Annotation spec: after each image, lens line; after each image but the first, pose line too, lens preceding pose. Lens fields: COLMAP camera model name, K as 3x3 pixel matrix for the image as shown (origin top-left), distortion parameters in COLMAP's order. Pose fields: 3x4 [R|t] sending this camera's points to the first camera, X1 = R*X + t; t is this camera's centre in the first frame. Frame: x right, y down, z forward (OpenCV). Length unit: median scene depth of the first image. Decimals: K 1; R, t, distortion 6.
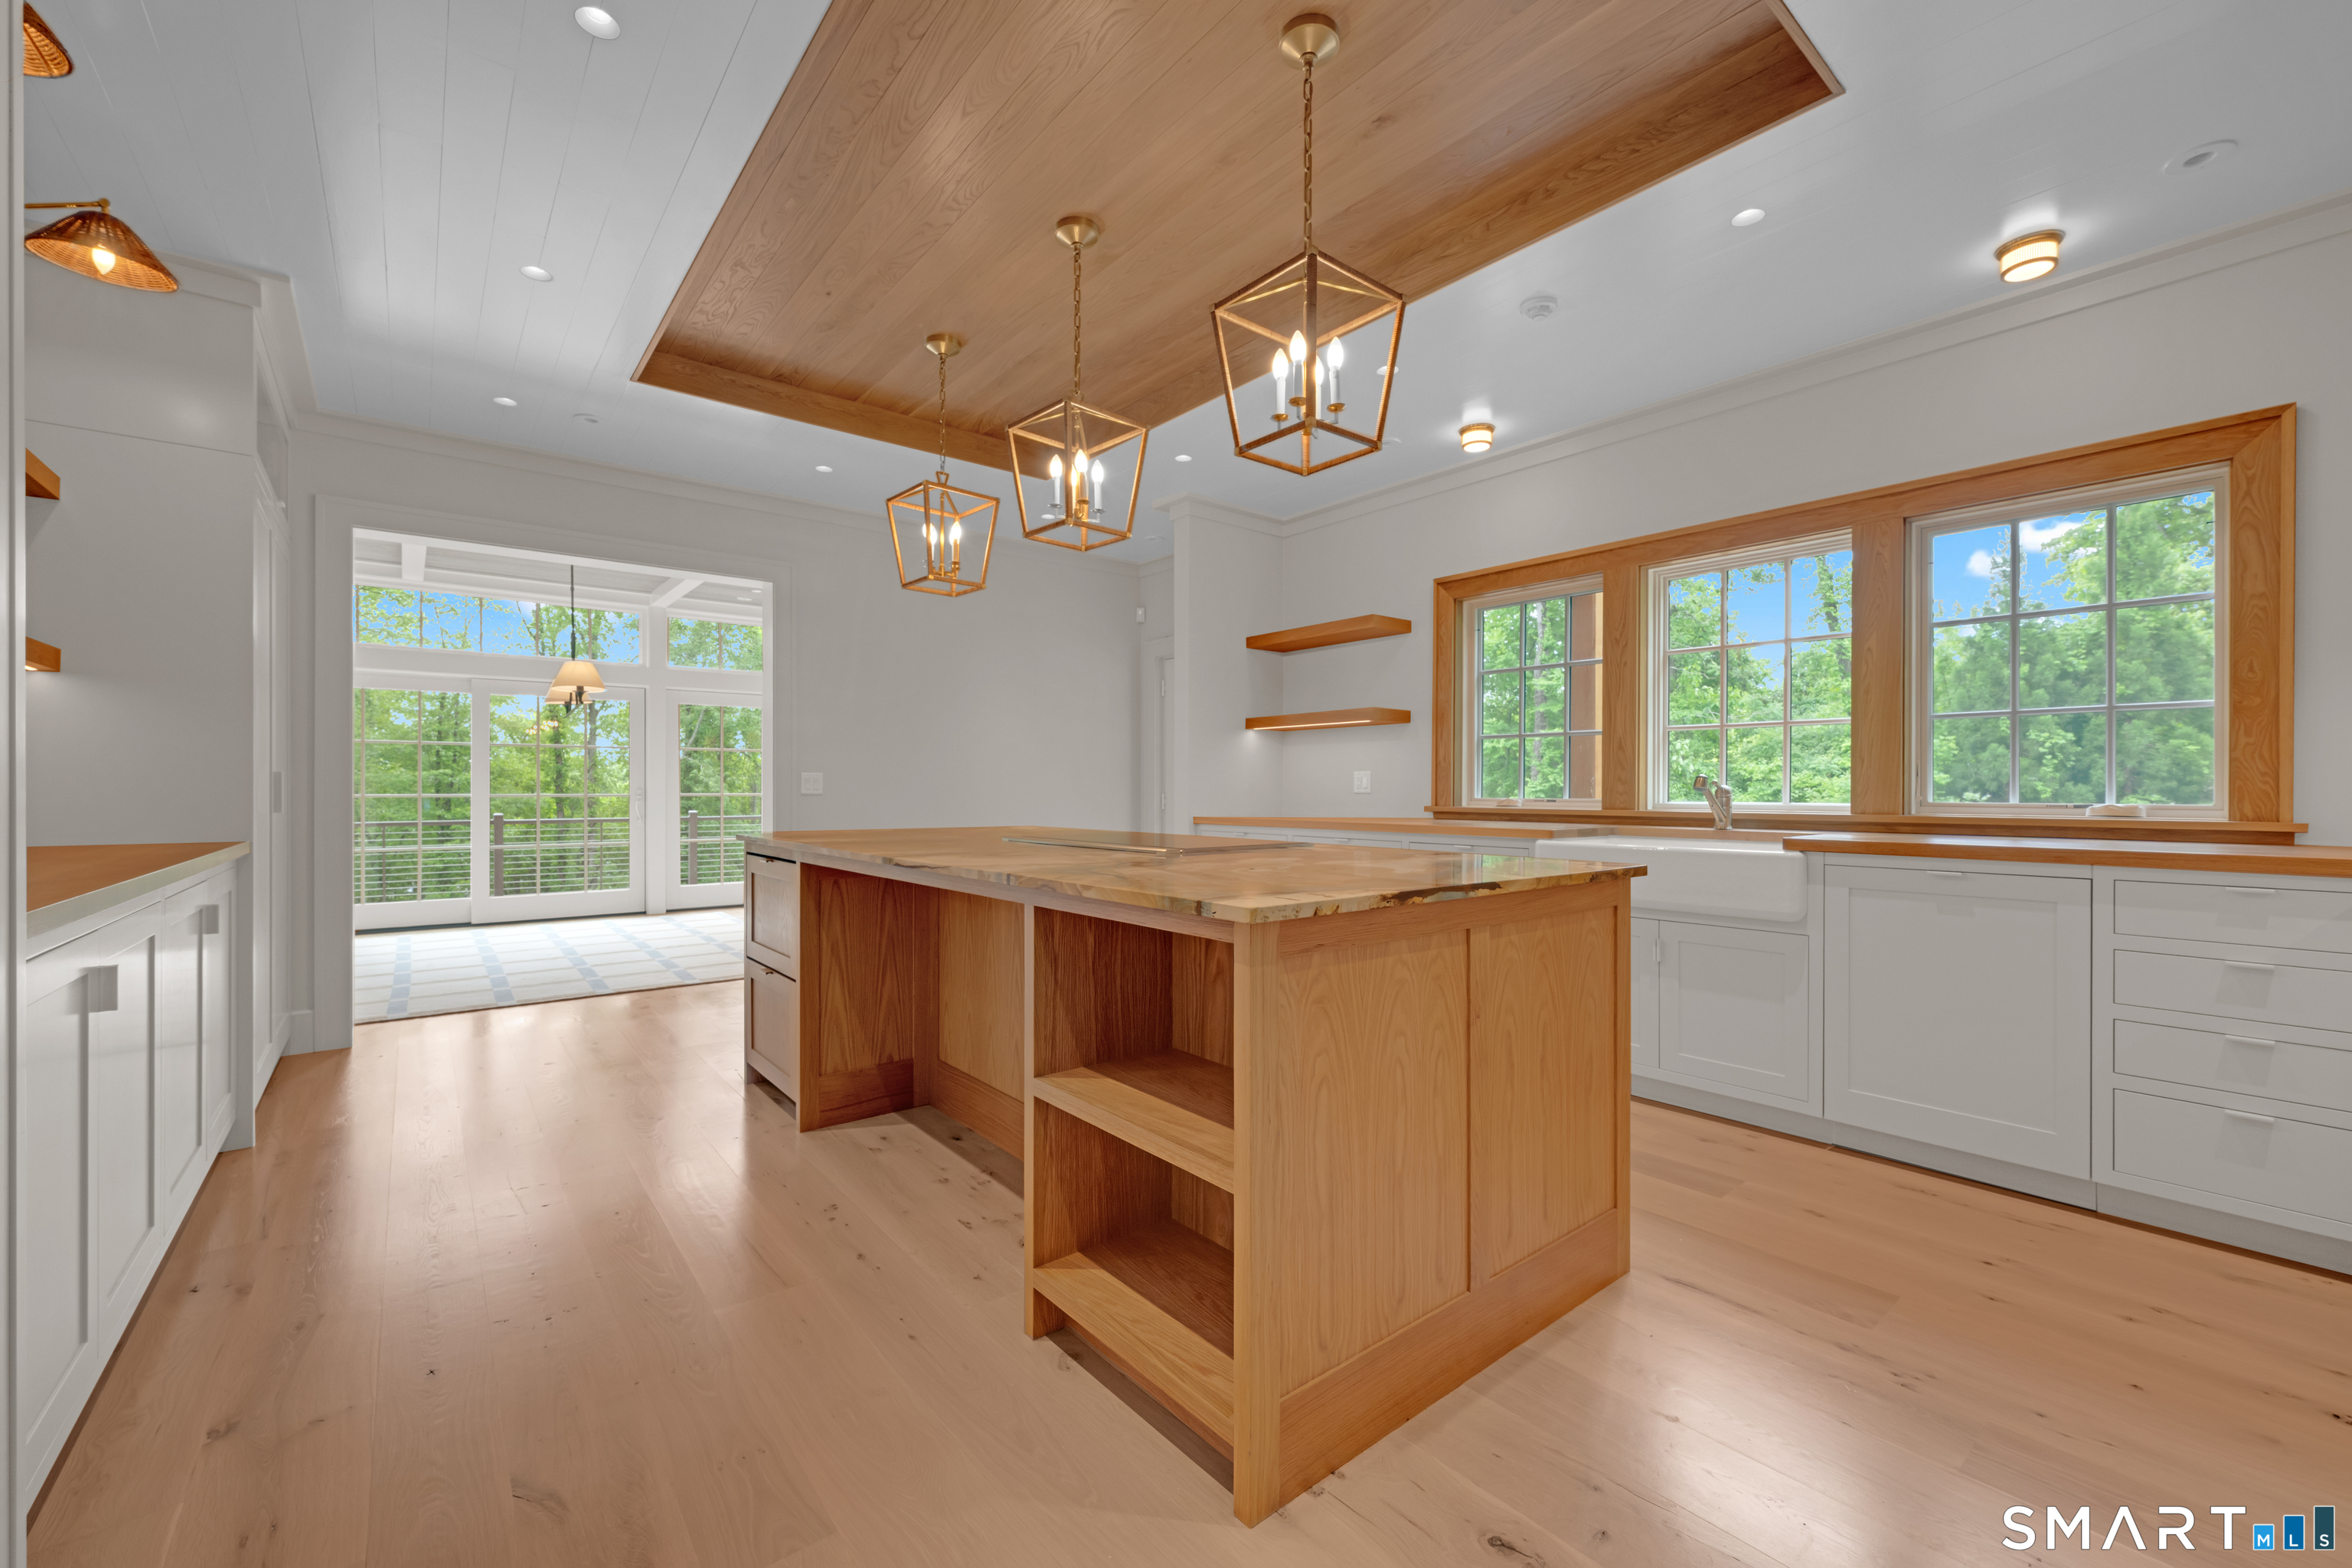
lens RADIAL K [[951.4, 0, 1176.3], [0, 951.4, 794.3], [0, 0, 1]] dist [-0.000644, -0.000290]
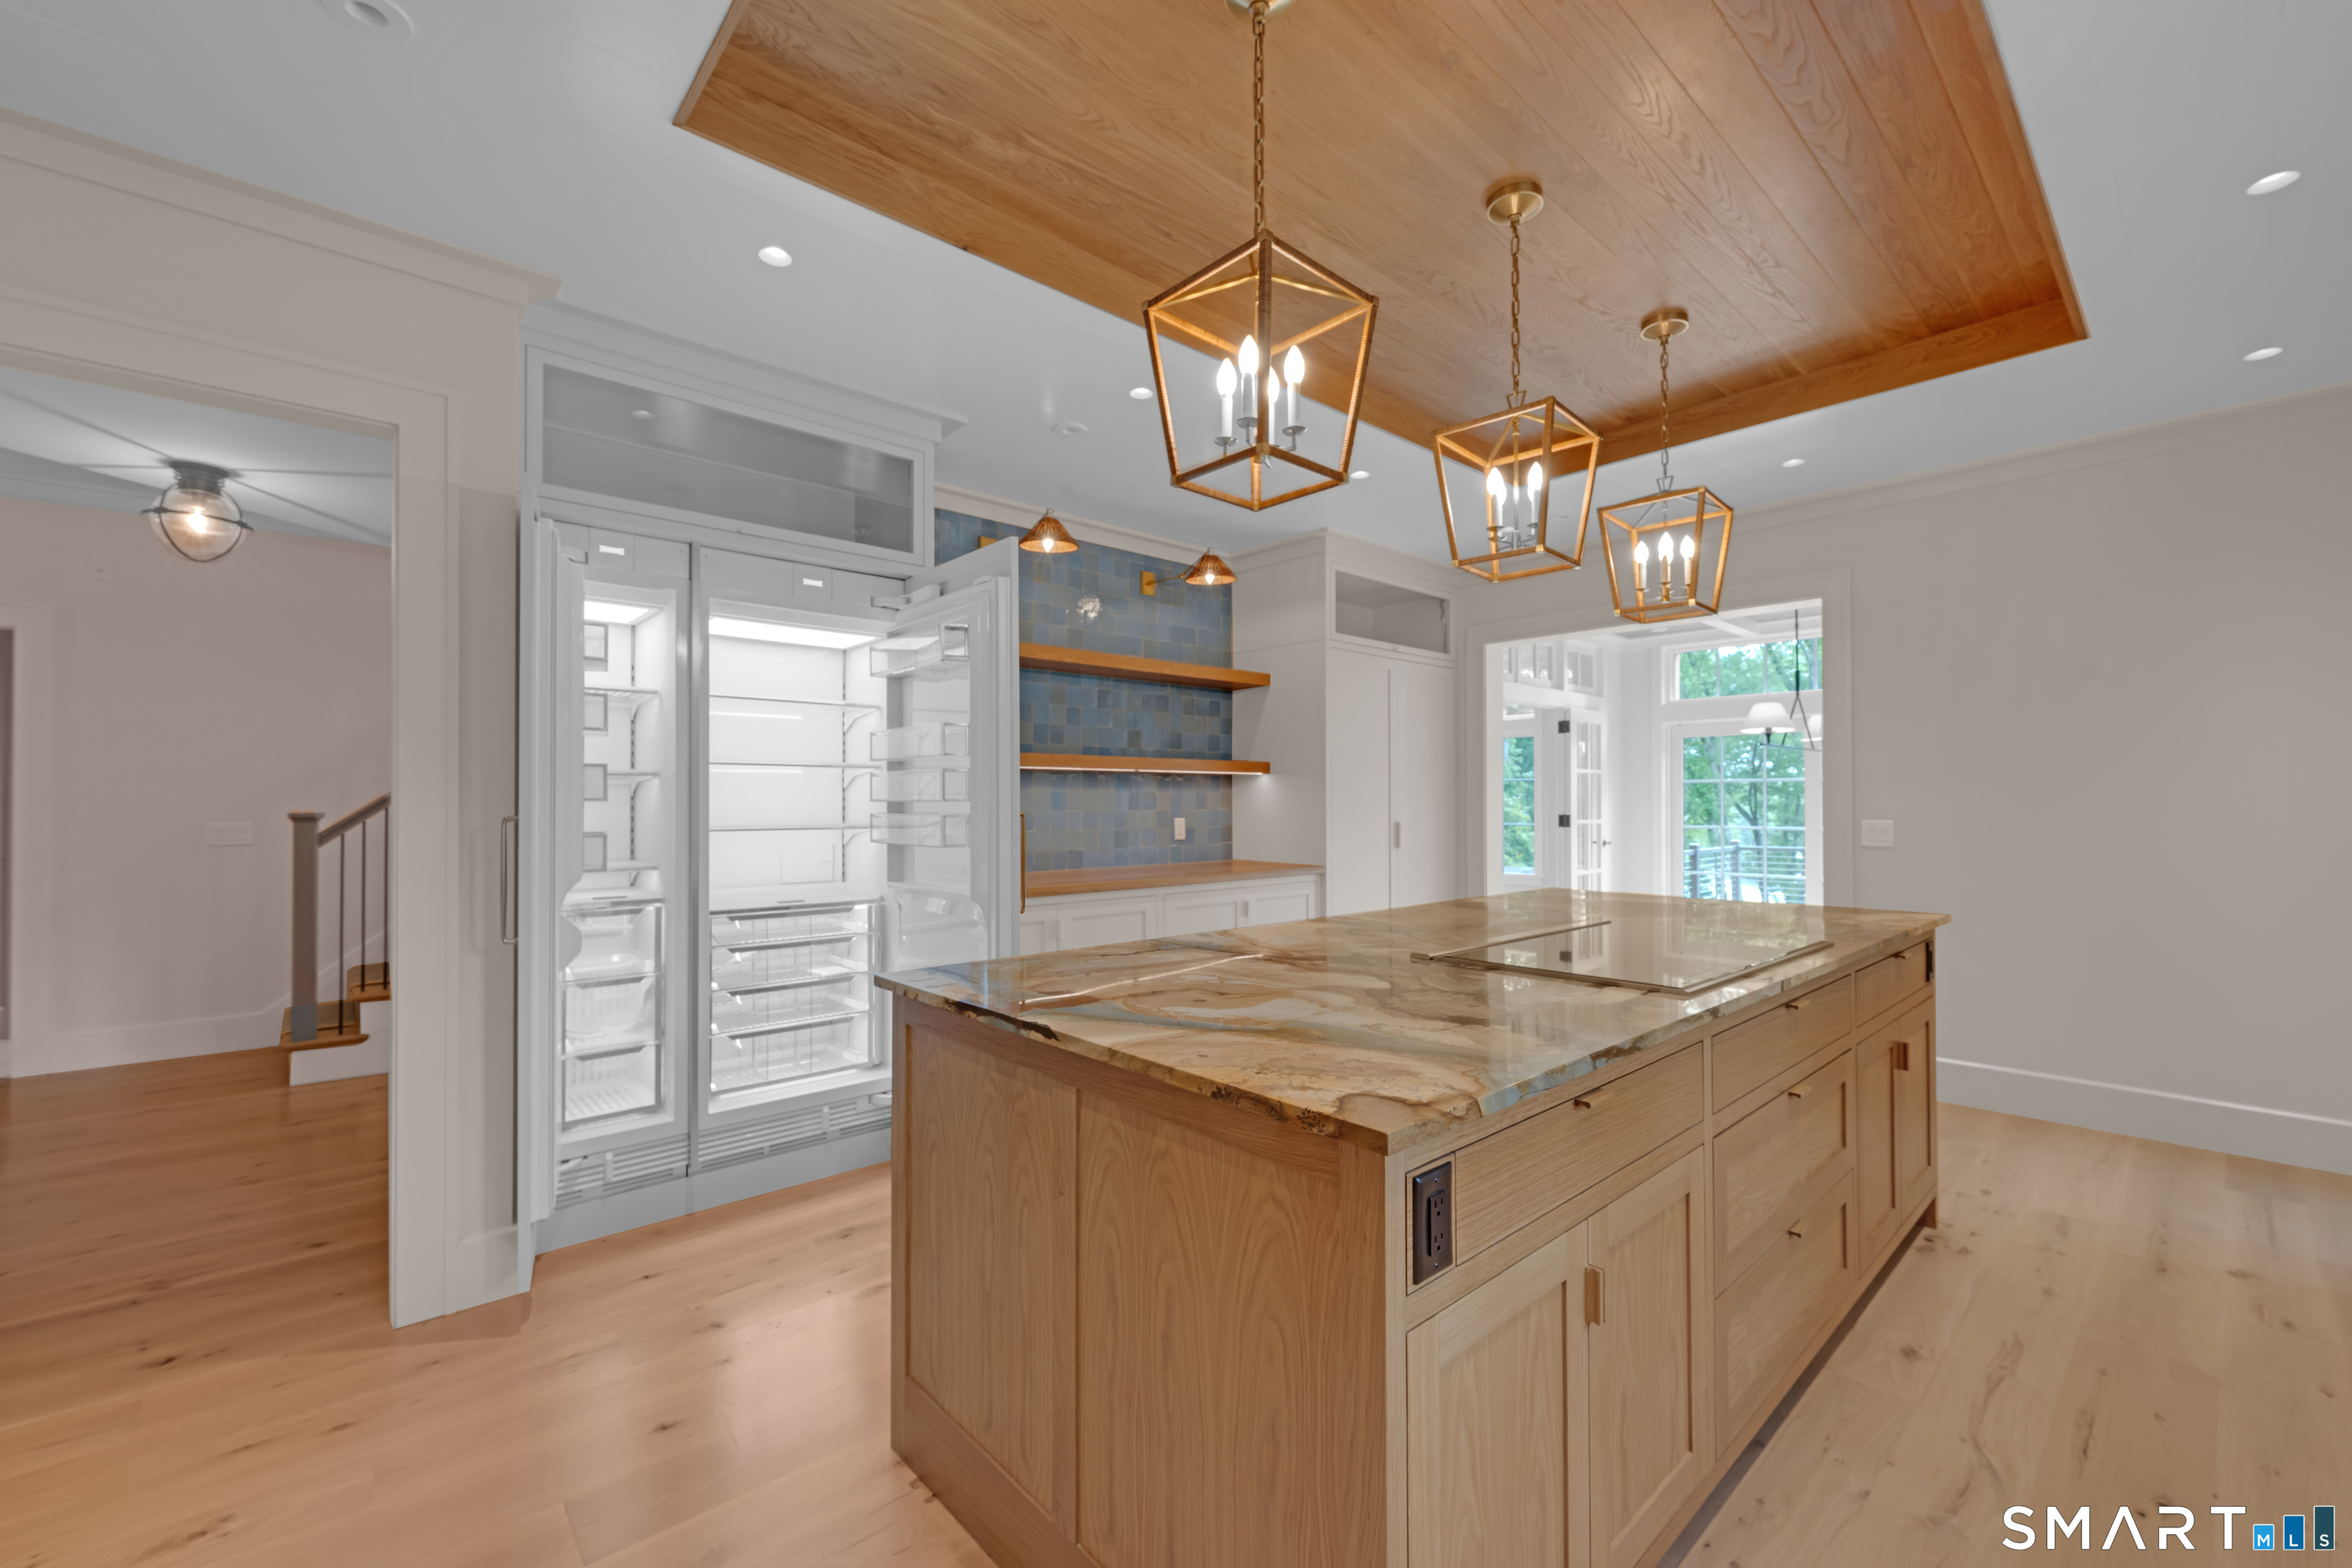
lens RADIAL K [[951.4, 0, 1176.3], [0, 951.4, 794.3], [0, 0, 1]] dist [-0.000644, -0.000290]
pose [[0.052279, -0.009407, -0.998588, 0.956166], [-0.004523, 0.999943, -0.009657, -0.083371], [0.998622, 0.005021, 0.052234, 0.886131]]
